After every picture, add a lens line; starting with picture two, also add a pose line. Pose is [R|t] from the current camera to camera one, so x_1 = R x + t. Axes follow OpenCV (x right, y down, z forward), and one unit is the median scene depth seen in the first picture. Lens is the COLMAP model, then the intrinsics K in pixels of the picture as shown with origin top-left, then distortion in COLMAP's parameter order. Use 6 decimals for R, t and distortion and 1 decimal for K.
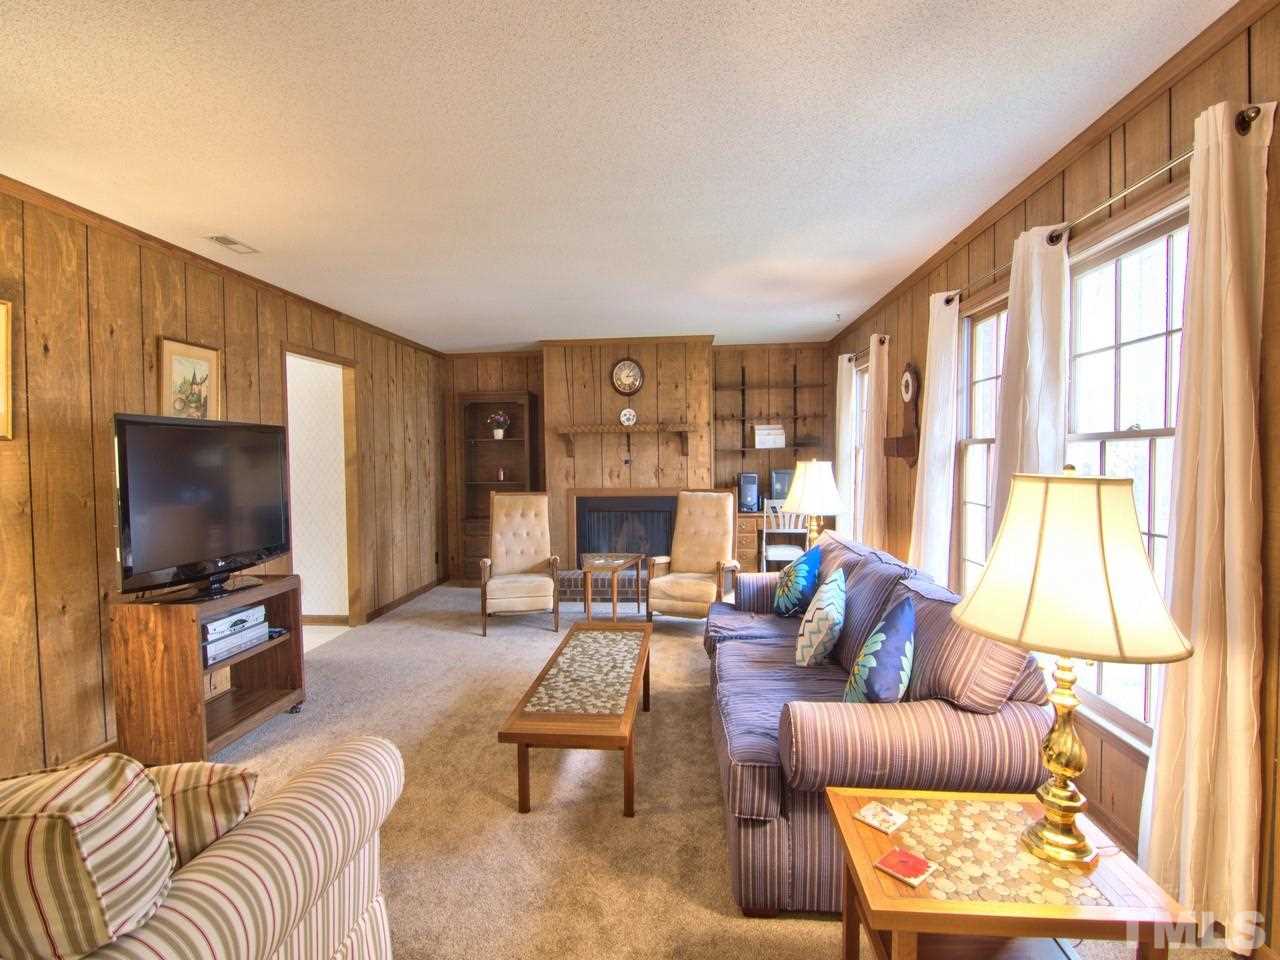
lens RADIAL K [[614.9, 0, 631.1], [0, 614.9, 485.0], [0, 0, 1]] dist [-0.002629, -0.012516]
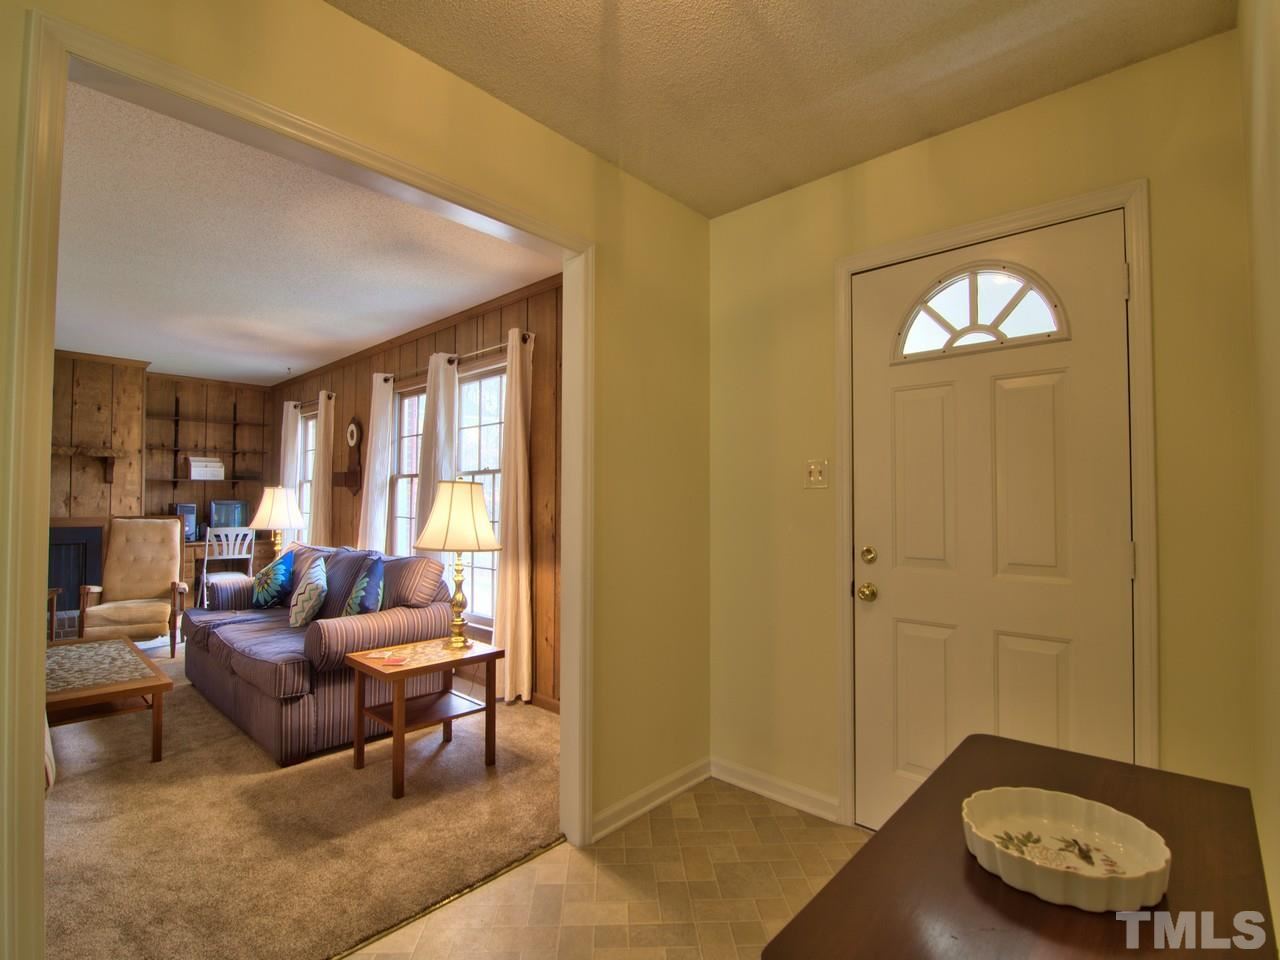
lens RADIAL K [[614.9, 0, 631.1], [0, 614.9, 485.0], [0, 0, 1]] dist [-0.002629, -0.012516]
pose [[0.618038, 0.040279, 0.785116, -0.271446], [0.021294, 0.997463, -0.067935, 0.064331], [-0.785860, 0.058704, 0.615612, -0.359213]]
